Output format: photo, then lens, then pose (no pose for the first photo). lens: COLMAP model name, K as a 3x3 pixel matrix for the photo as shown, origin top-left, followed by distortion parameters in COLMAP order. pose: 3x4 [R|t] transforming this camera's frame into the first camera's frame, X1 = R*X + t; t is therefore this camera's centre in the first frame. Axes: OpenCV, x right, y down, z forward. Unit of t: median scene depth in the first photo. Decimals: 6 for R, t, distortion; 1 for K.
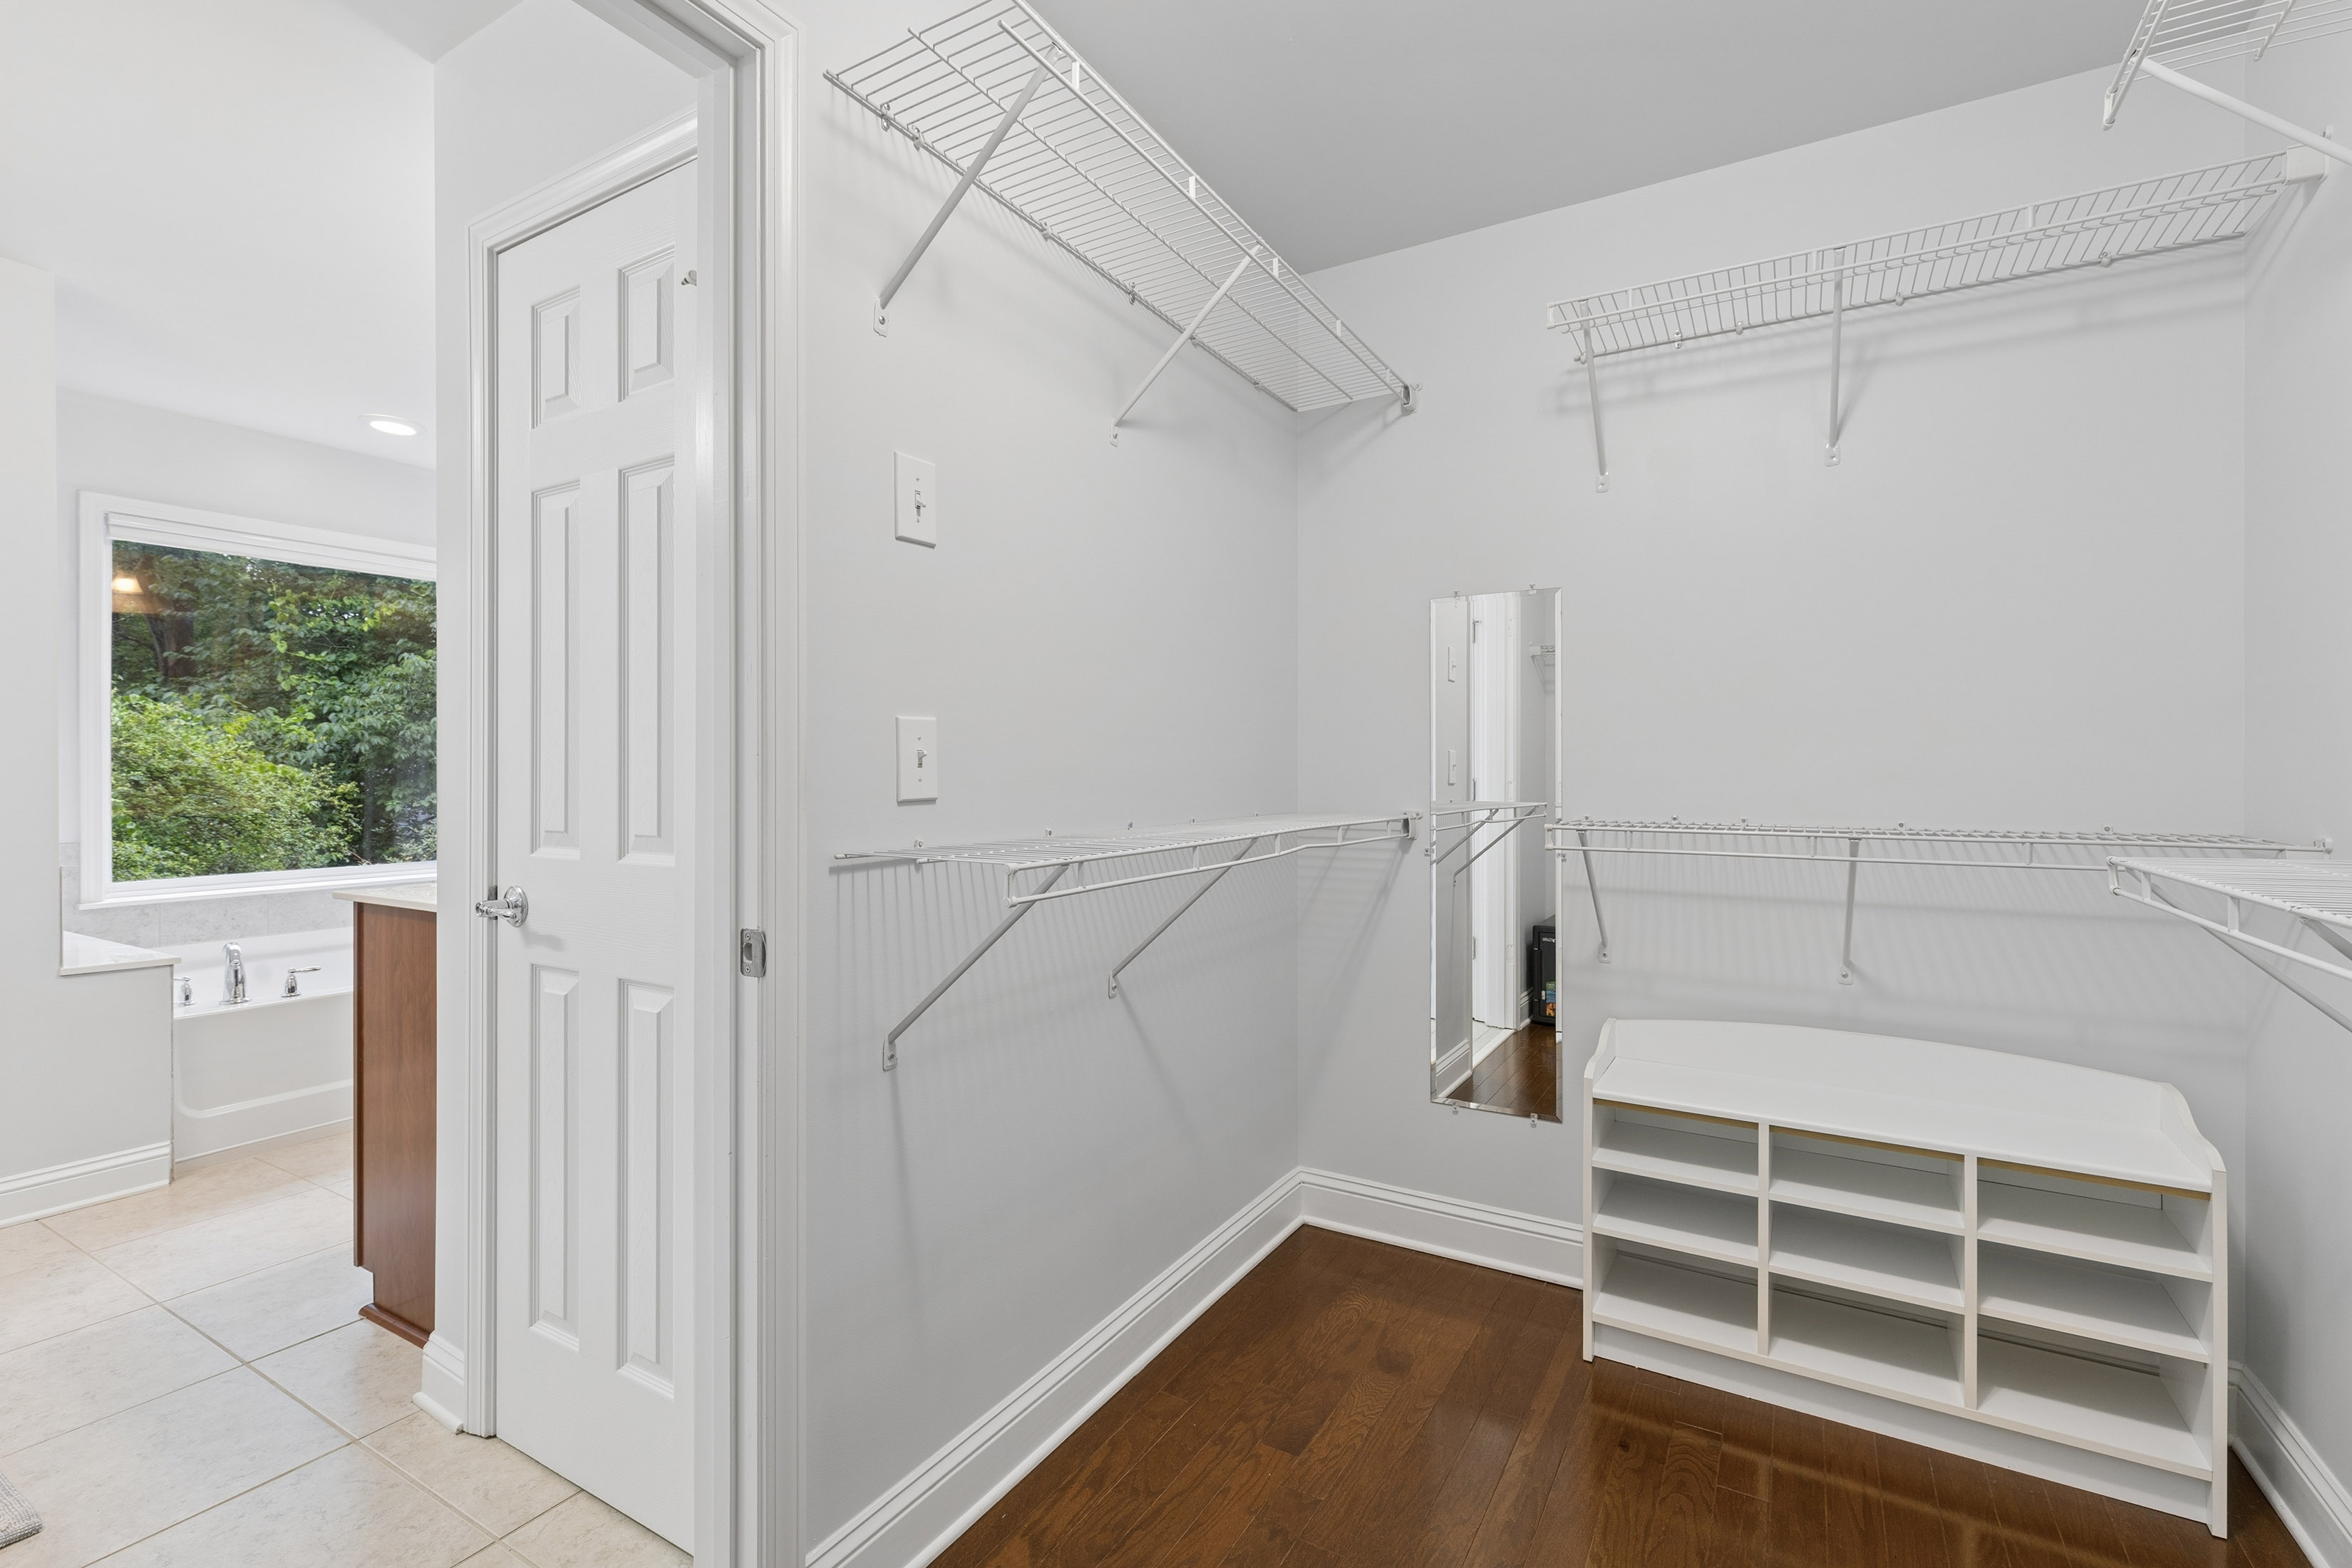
lens RADIAL K [[1059.7, 0, 1187.6], [0, 1059.7, 774.3], [0, 0, 1]] dist [0.011032, -0.004083]
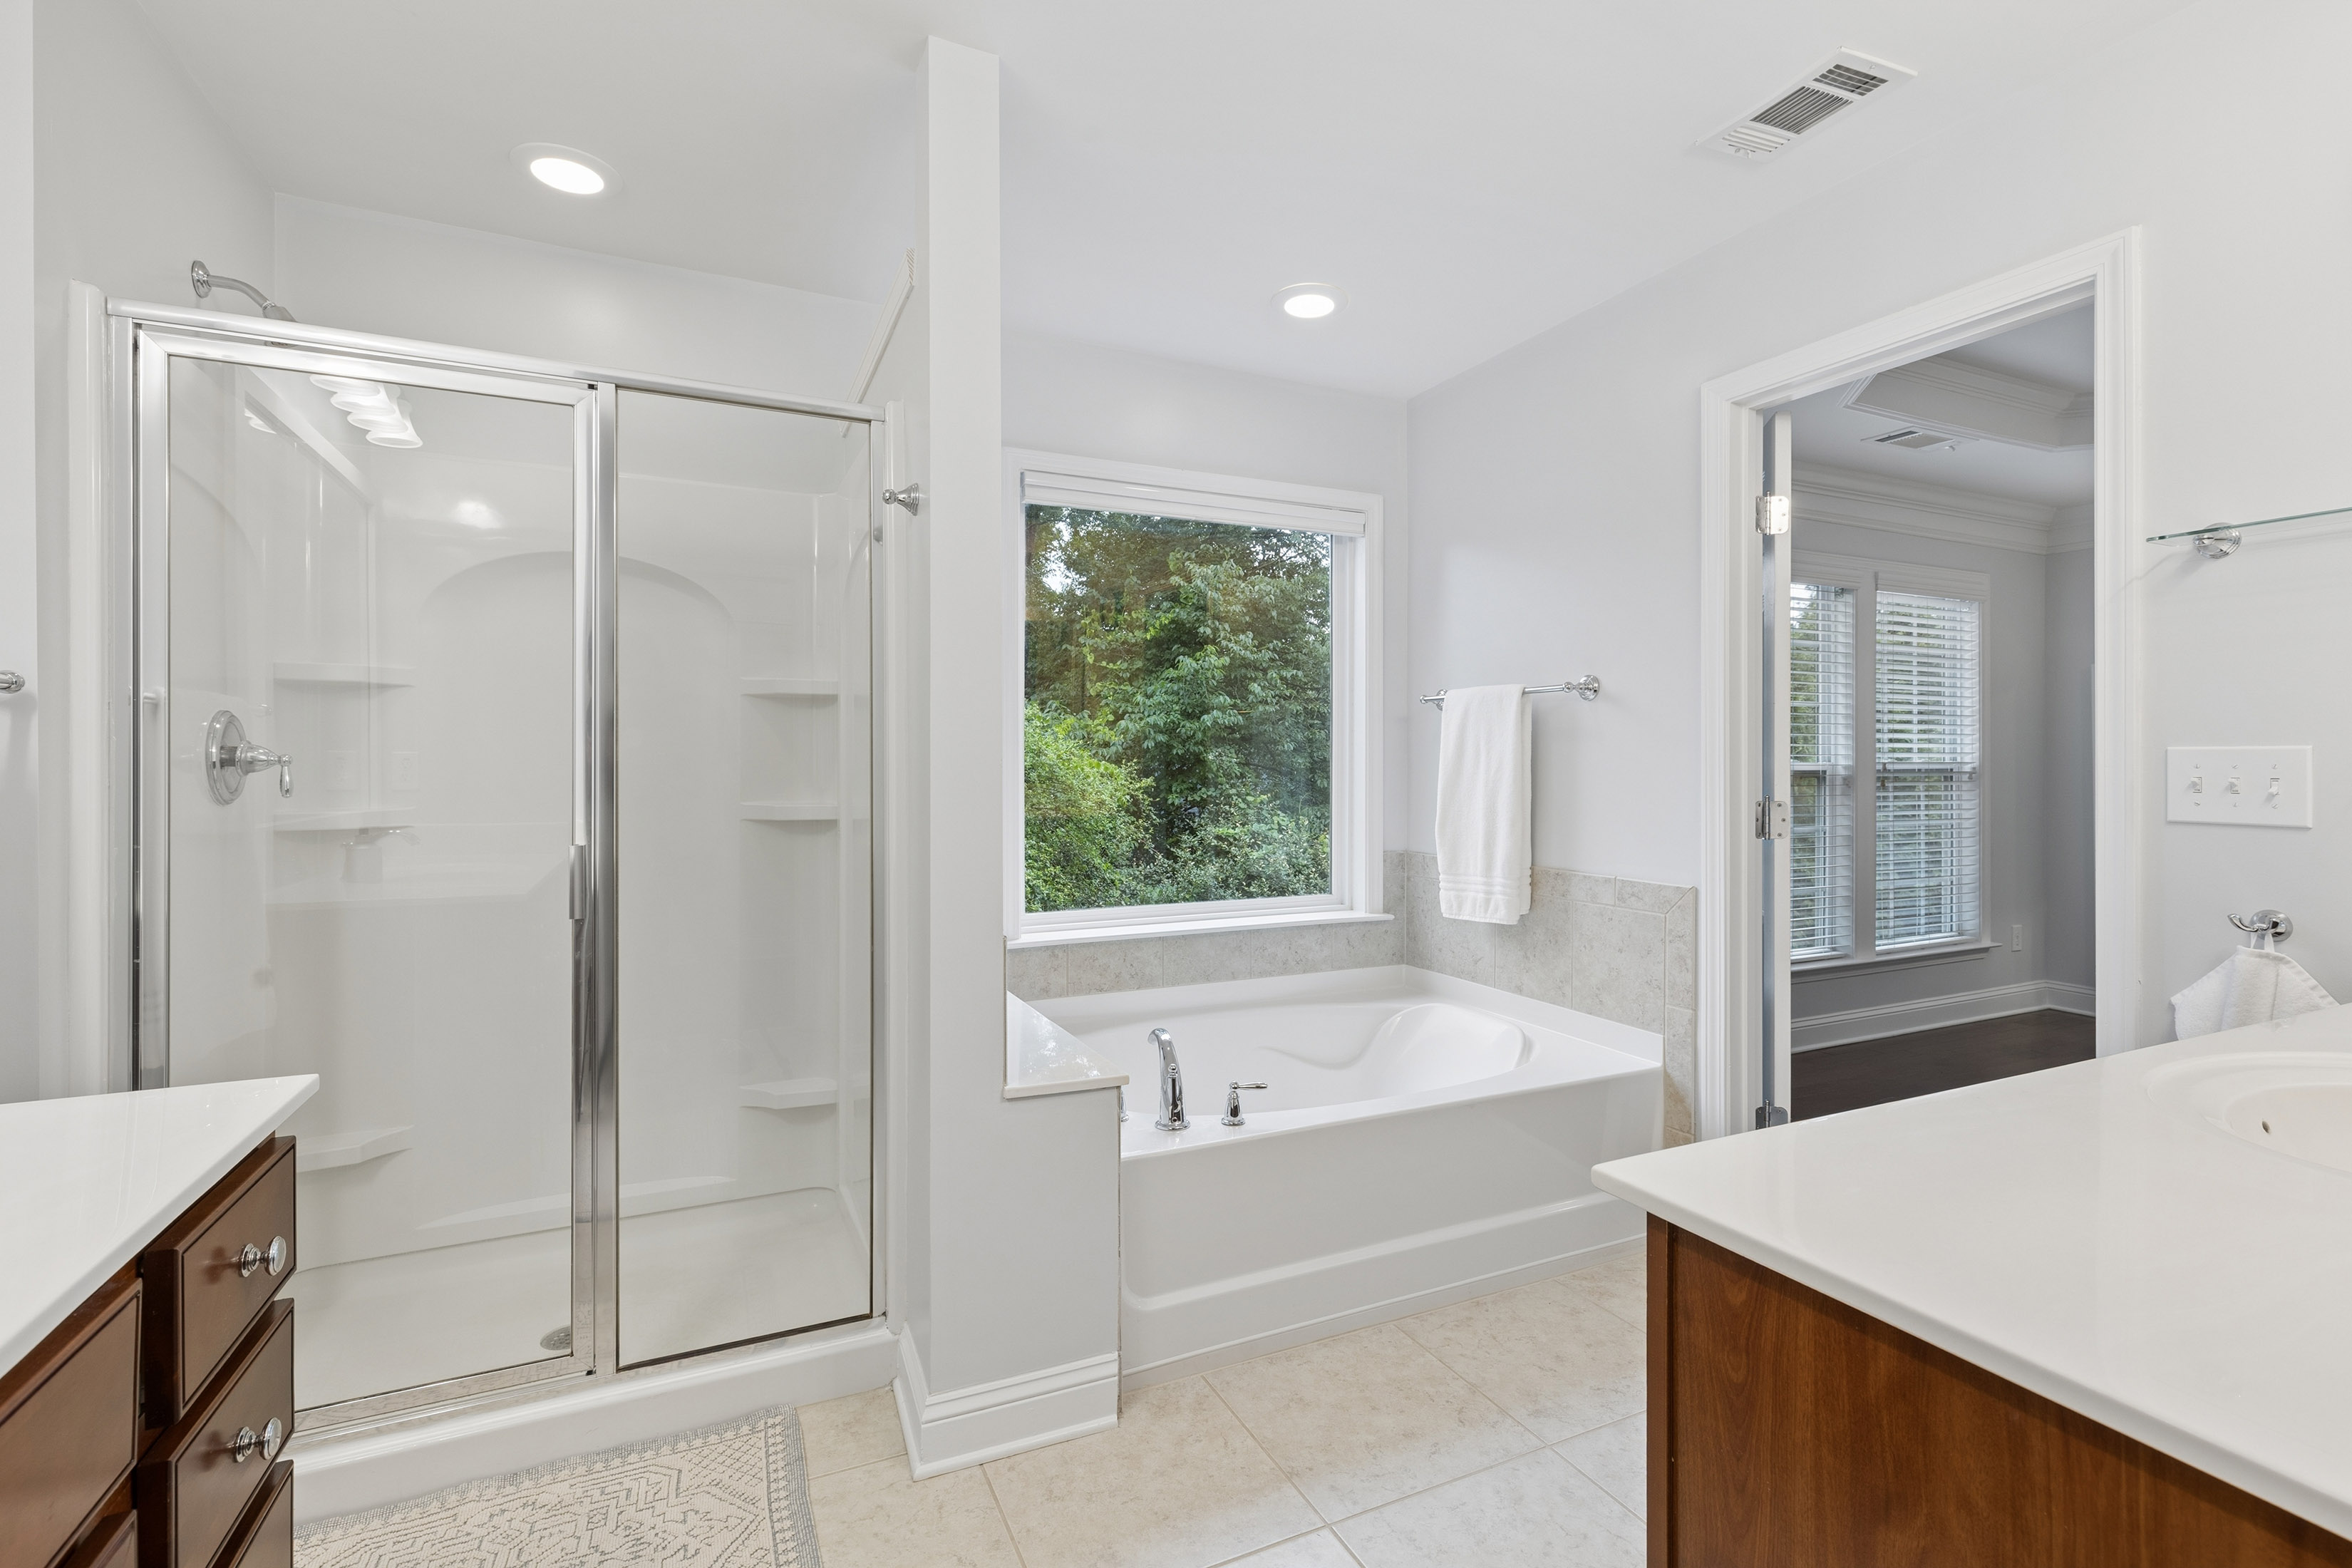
lens RADIAL K [[1059.7, 0, 1179.2], [0, 1059.7, 768.3], [0, 0, 1]] dist [0.011032, -0.004083]
pose [[0.824640, 0.003188, -0.565649, -0.127229], [-0.000908, 0.999990, 0.004313, -0.005085], [0.565658, -0.003043, 0.824635, 0.110746]]
